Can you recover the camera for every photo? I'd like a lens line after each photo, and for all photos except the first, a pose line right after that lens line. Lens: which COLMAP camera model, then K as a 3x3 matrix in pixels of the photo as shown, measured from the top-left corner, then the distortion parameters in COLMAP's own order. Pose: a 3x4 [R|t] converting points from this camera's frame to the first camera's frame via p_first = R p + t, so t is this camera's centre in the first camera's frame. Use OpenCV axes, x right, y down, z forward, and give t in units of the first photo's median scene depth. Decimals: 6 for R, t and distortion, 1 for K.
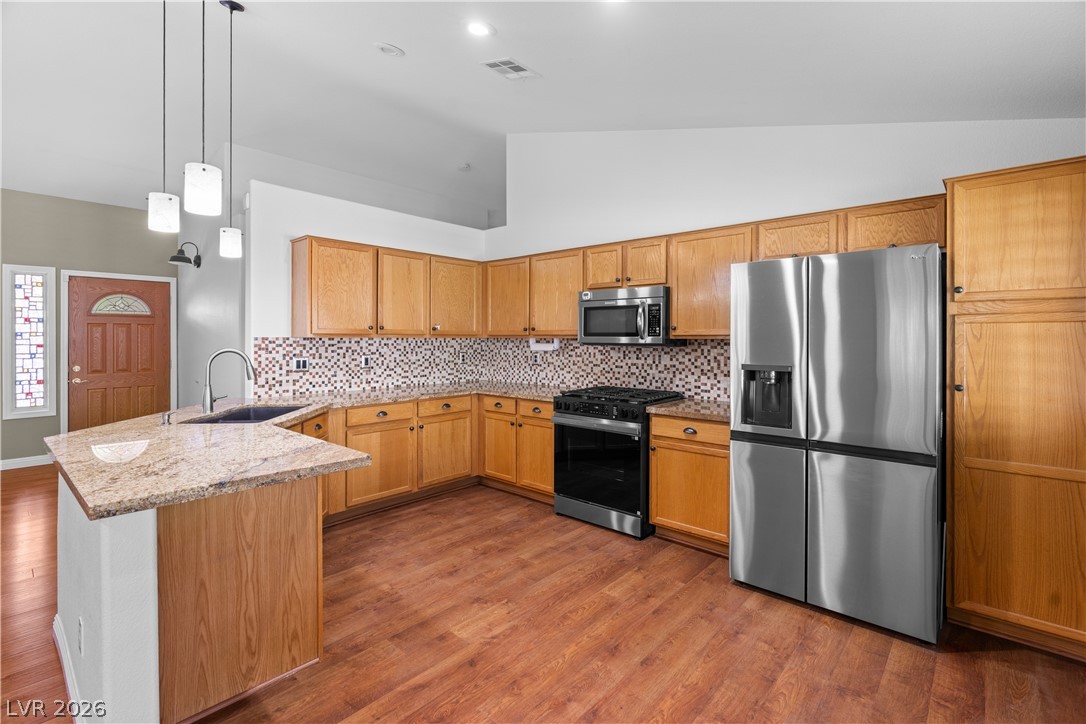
lens RADIAL K [[495.7, 0, 542.7], [0, 495.7, 340.1], [0, 0, 1]] dist [-0.003835, 0.000344]
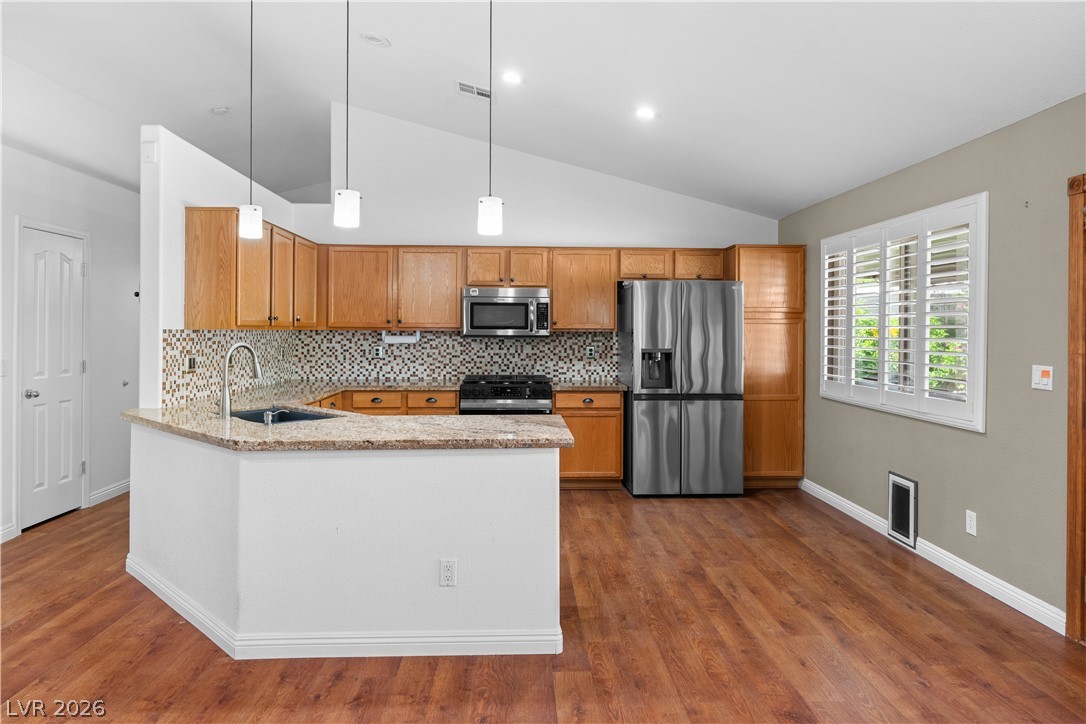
lens RADIAL K [[659.3, 0, 543.0], [0, 659.3, 330.3], [0, 0, 1]] dist [-0.001607, 0.003419]
pose [[0.717555, 0.001589, 0.696500, -0.798832], [0.000138, 0.999997, -0.002423, -0.001181], [-0.696501, 0.001834, 0.717553, -0.145992]]
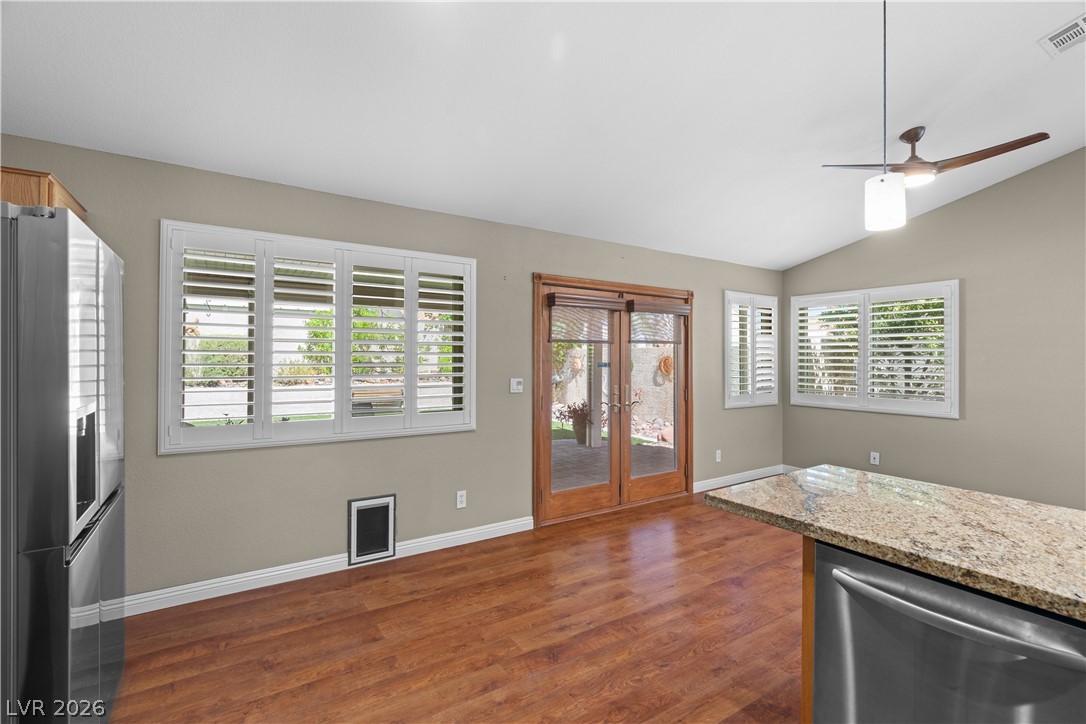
lens RADIAL K [[492.4, 0, 542.7], [0, 492.4, 355.5], [0, 0, 1]] dist [-0.003356, 0.000240]
pose [[-0.966279, -0.005158, 0.257447, -0.138444], [-0.005382, 0.999986, -0.000164, -0.006662], [-0.257442, -0.001545, -0.966293, 0.918190]]
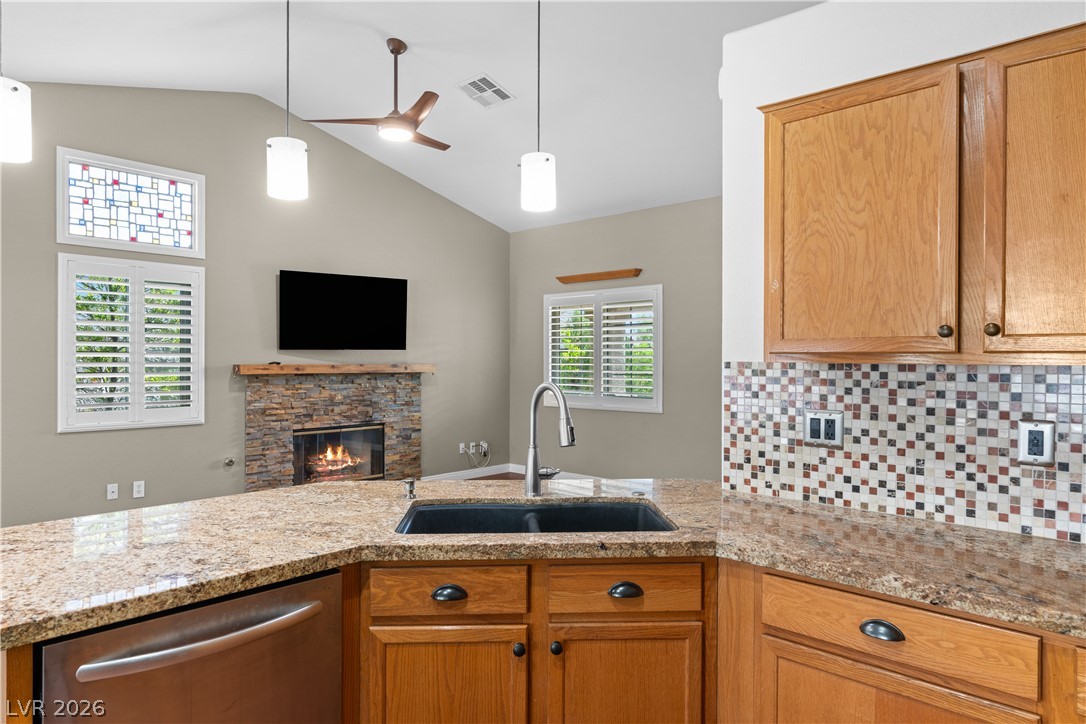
lens RADIAL K [[665.6, 0, 543.0], [0, 665.6, 362.0], [0, 0, 1]] dist [-0.002083, 0.001897]
pose [[-0.010087, 0.003175, -0.999944, 0.060073], [-0.009341, 0.999951, 0.003269, -0.005439], [0.999905, 0.009373, -0.010056, 0.755612]]
